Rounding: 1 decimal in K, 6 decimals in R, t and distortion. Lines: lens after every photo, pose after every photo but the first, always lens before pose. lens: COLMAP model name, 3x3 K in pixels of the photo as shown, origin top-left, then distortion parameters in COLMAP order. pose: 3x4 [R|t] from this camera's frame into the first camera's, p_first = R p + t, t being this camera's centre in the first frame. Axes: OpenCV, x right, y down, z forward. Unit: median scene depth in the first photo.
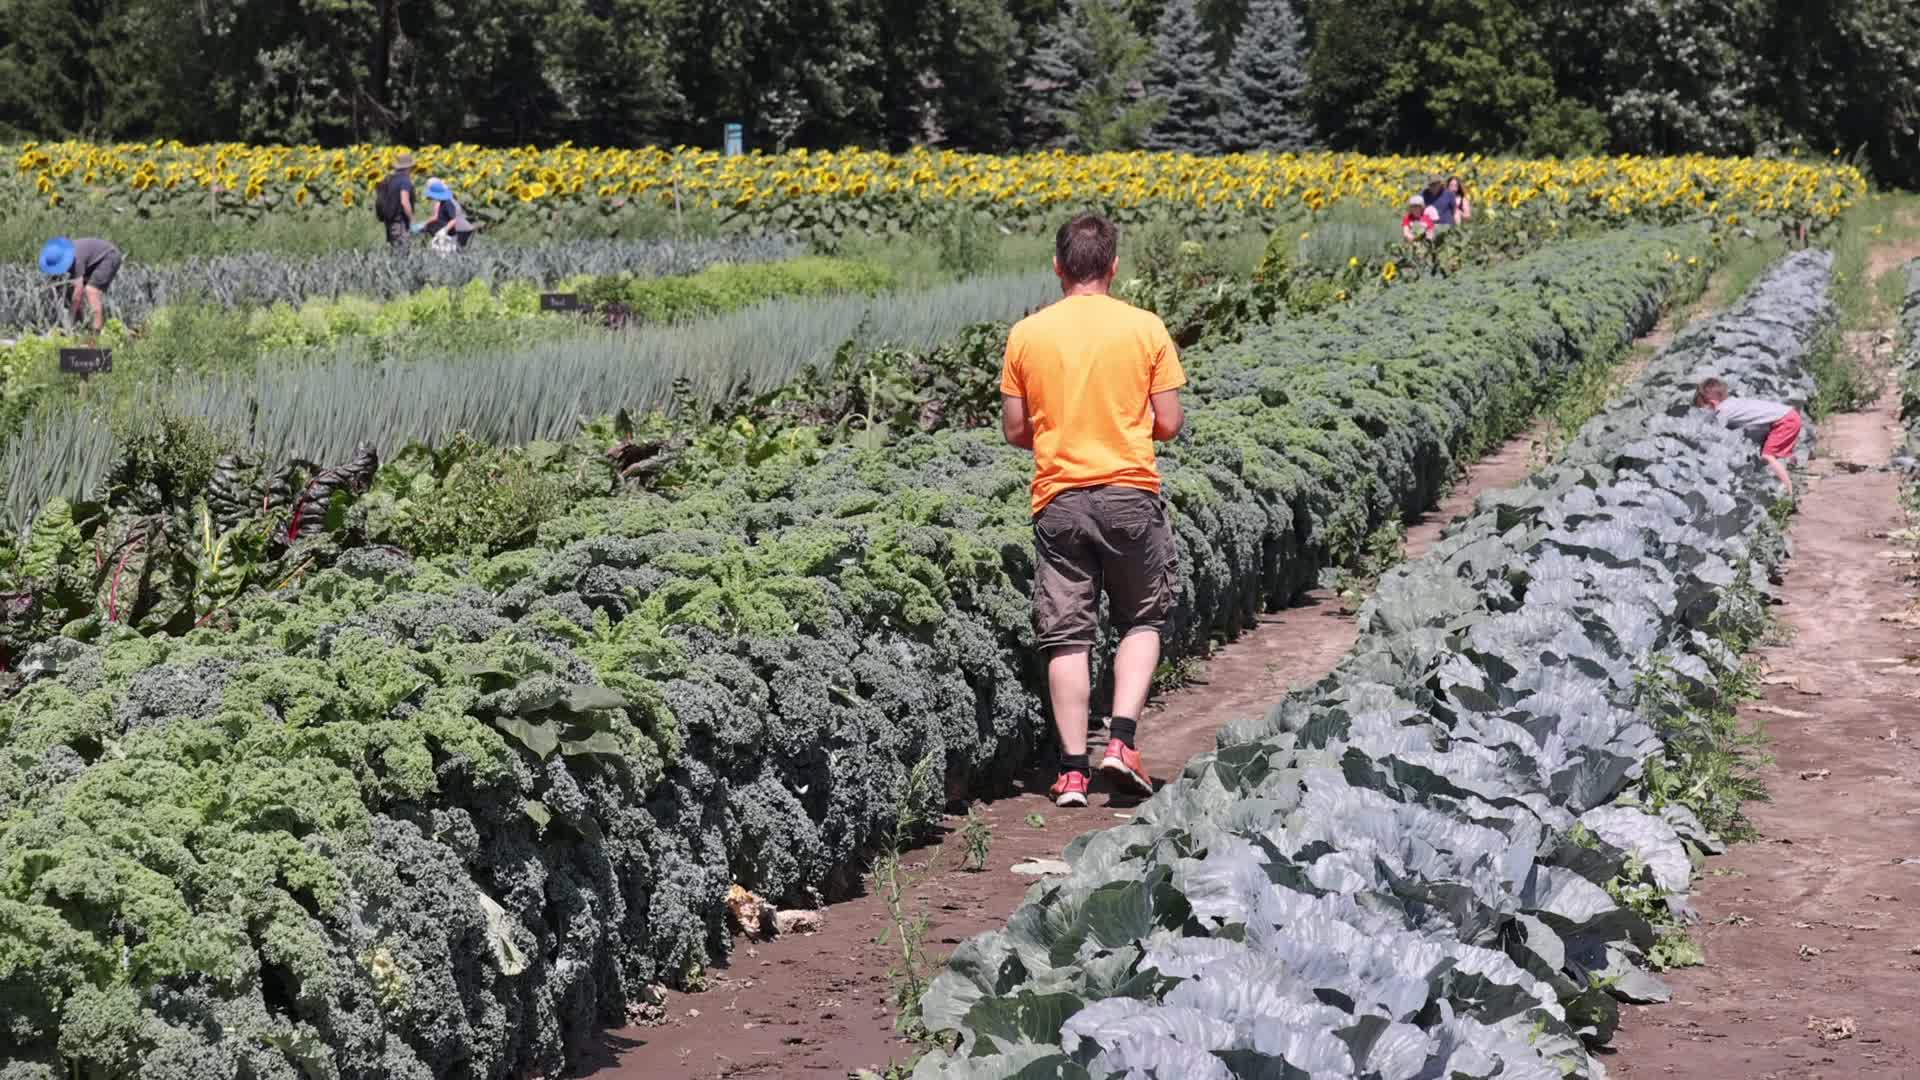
lens RADIAL K [[5754.4, 0, 969.1], [0, 5754.4, 549.6], [0, 0, 1]] dist [0.776204, 0.000000]
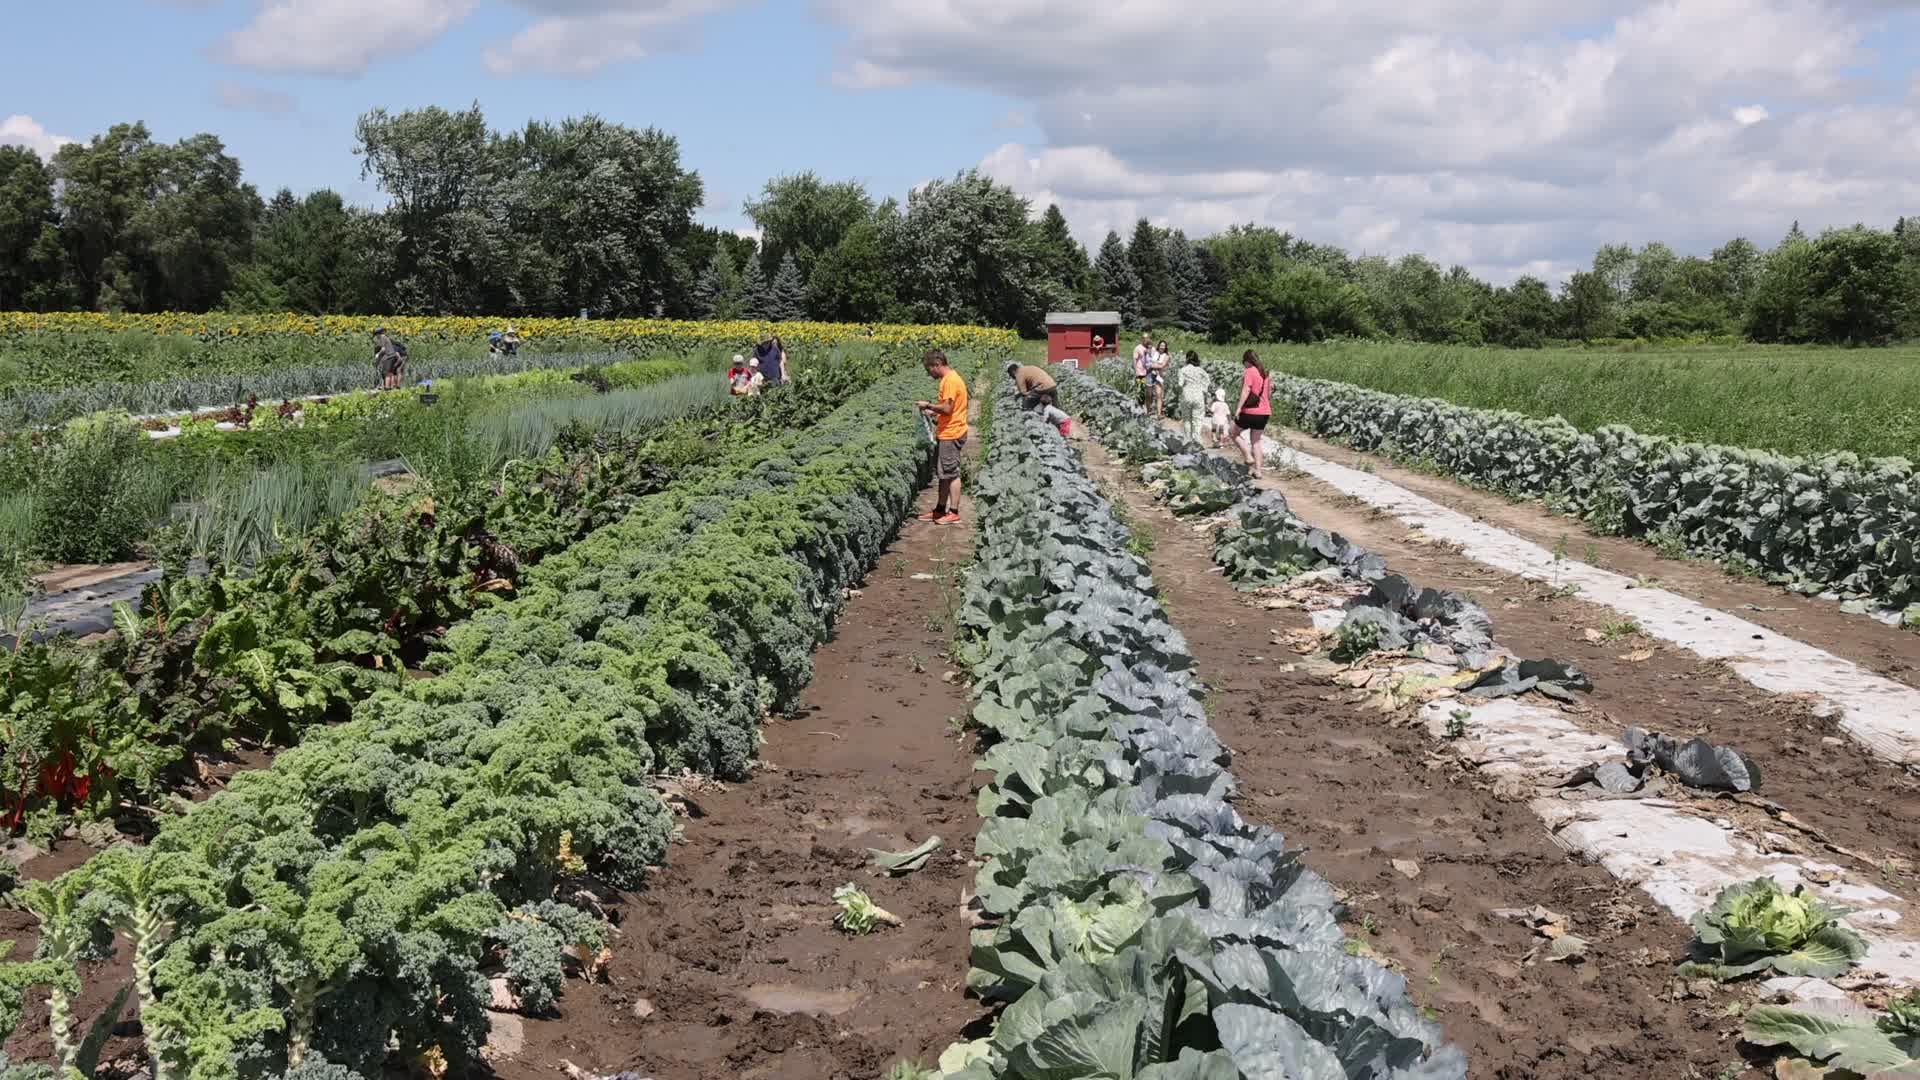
lens RADIAL K [[2208.5, 0, 928.2], [0, 2208.5, 546.1], [0, 0, 1]] dist [0.051559, 0.000000]
pose [[0.992936, -0.004805, 0.118551, -0.060192], [0.000880, 0.999450, 0.033143, 0.002051], [-0.118646, -0.032804, 0.992395, -0.043521]]
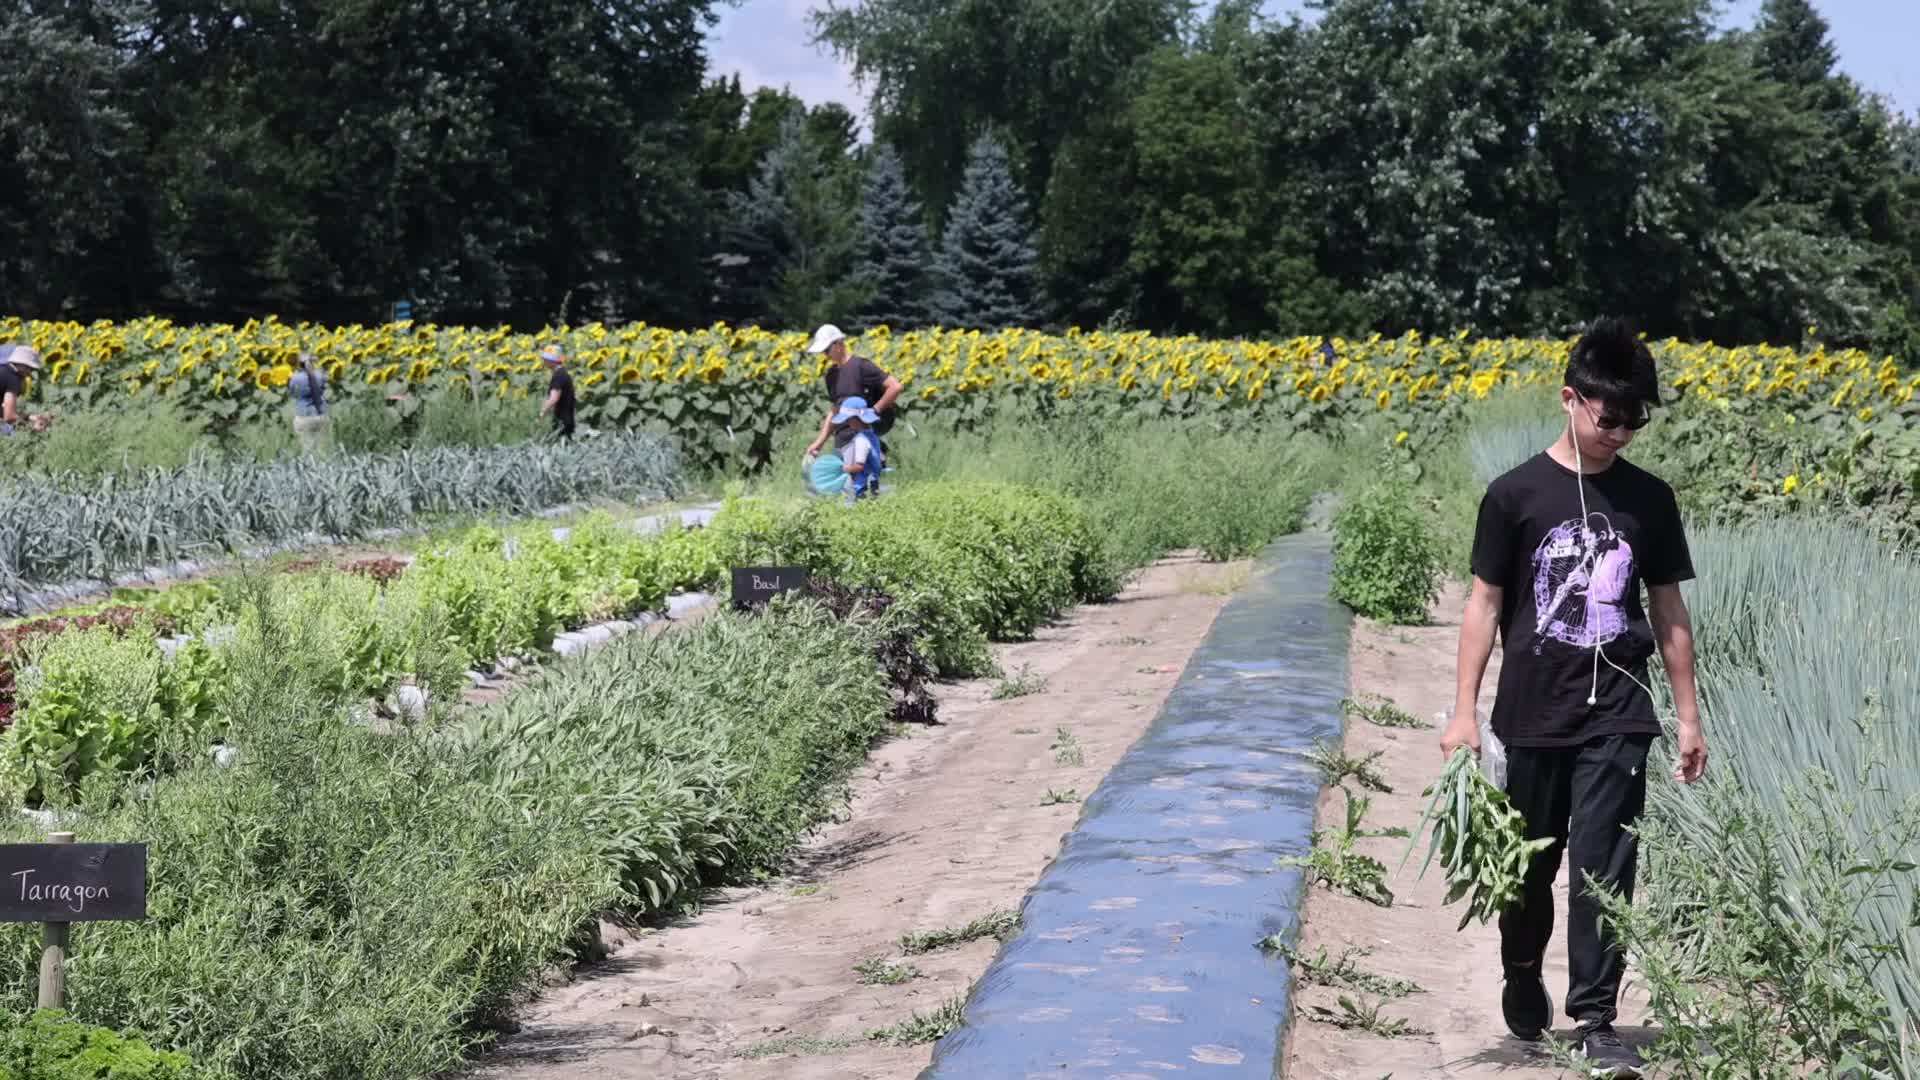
lens RADIAL K [[5754.4, 0, 945.2], [0, 5754.4, 531.6], [0, 0, 1]] dist [0.776204, 0.000000]
pose [[0.996990, -0.002946, 0.077469, -0.322265], [0.005727, 0.999346, -0.035698, -0.099058], [-0.077314, 0.036034, 0.996355, 1.659984]]
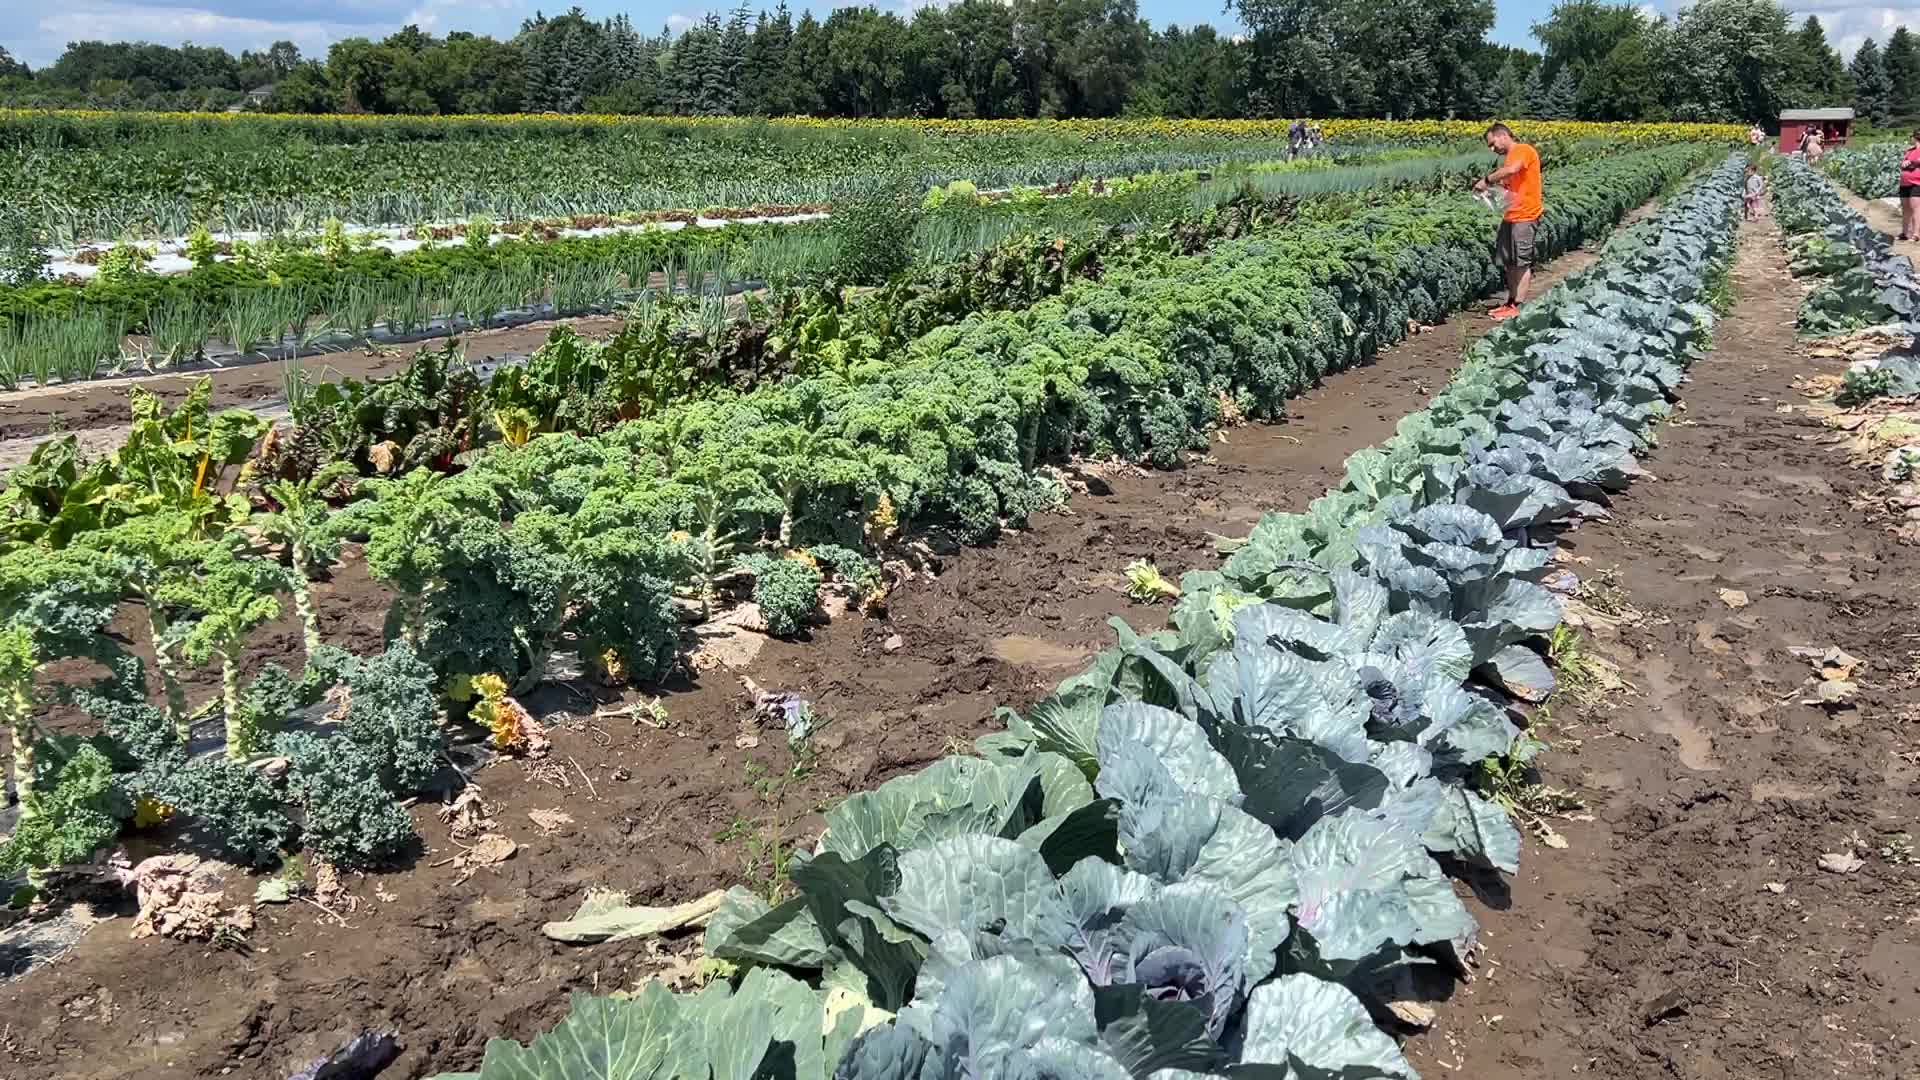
lens RADIAL K [[1636.9, 0, 950.7], [0, 1636.9, 544.7], [0, 0, 1]] dist [0.027025, -0.031329]
pose [[0.957646, 0.071558, -0.278914, -0.009506], [-0.019631, 0.982600, 0.184692, 0.007806], [0.287277, -0.171395, 0.942388, -0.004280]]
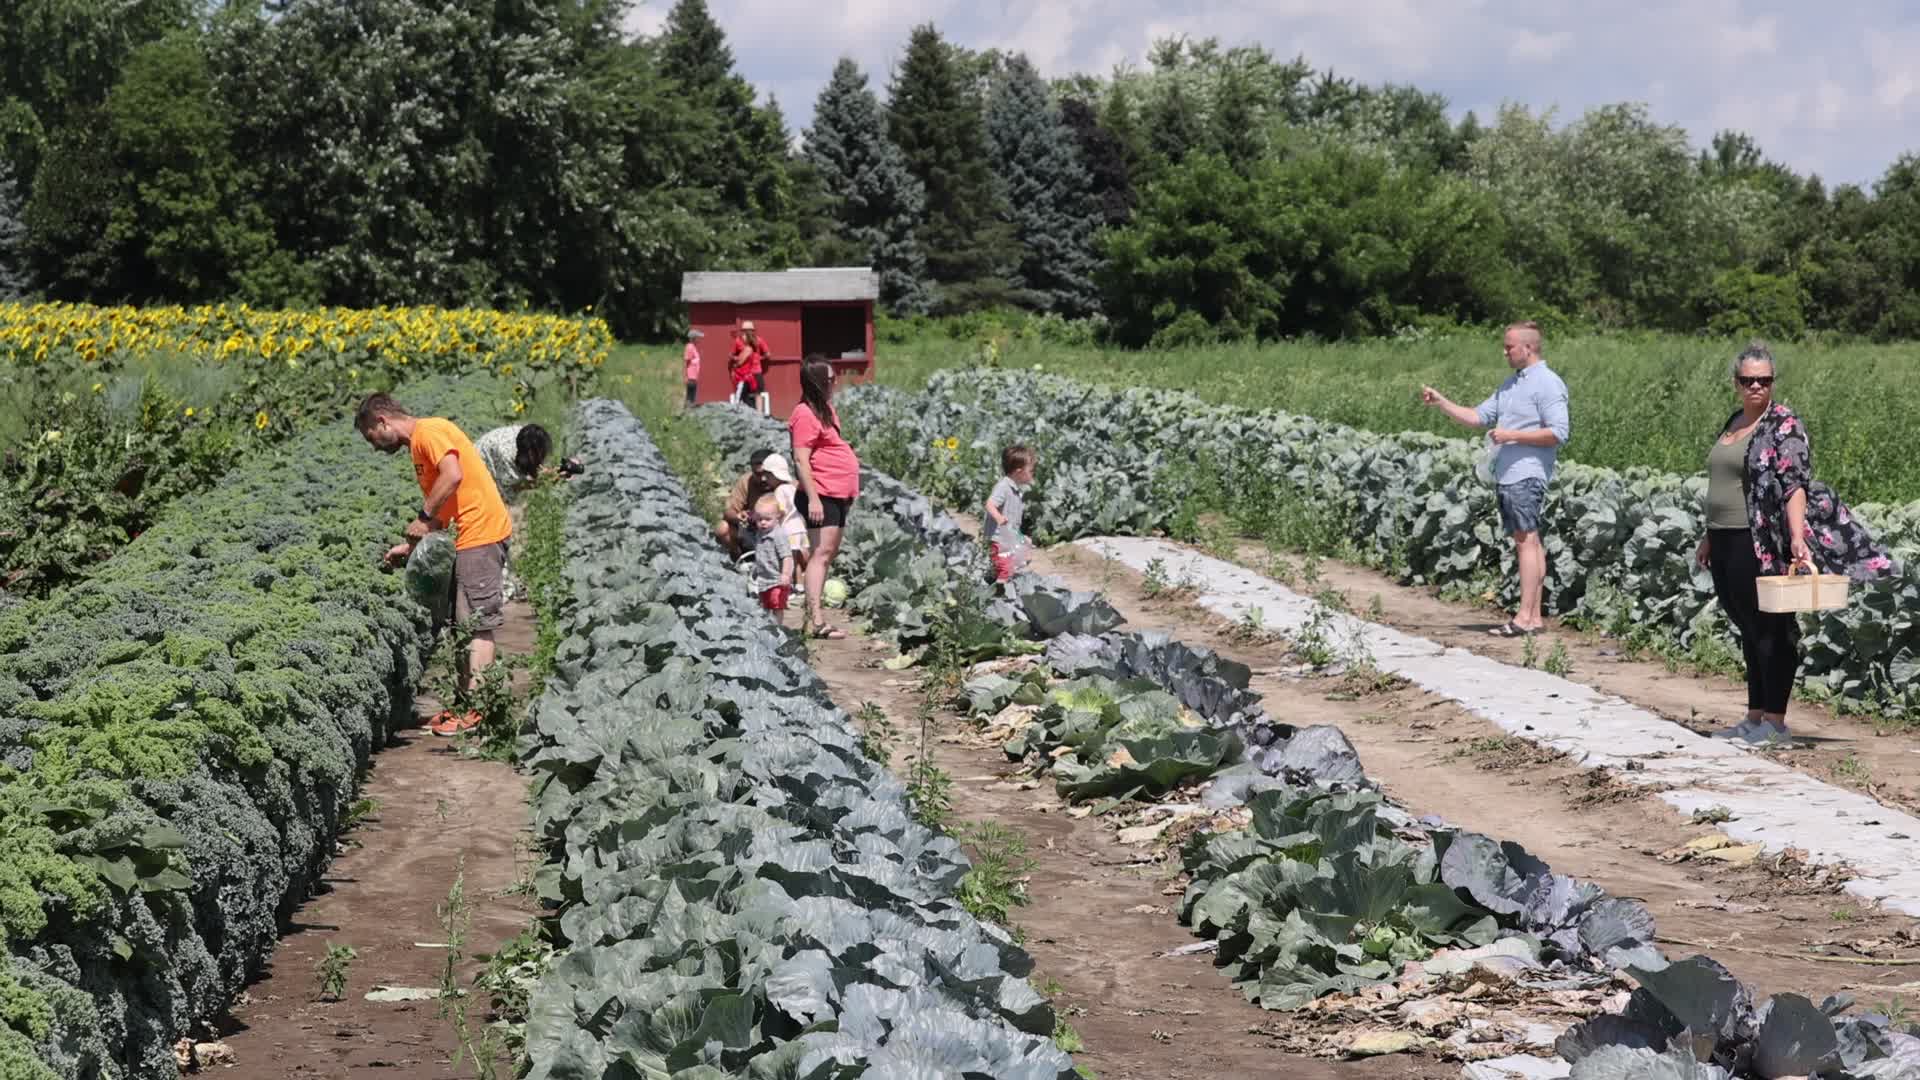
lens RADIAL K [[5754.4, 0, 959.8], [0, 5754.4, 544.9], [0, 0, 1]] dist [0.776204, 0.000000]
pose [[0.975768, -0.019152, 0.217968, -0.060953], [0.024934, 0.999406, -0.023807, 0.000971], [-0.217383, 0.028665, 0.975665, -0.022009]]
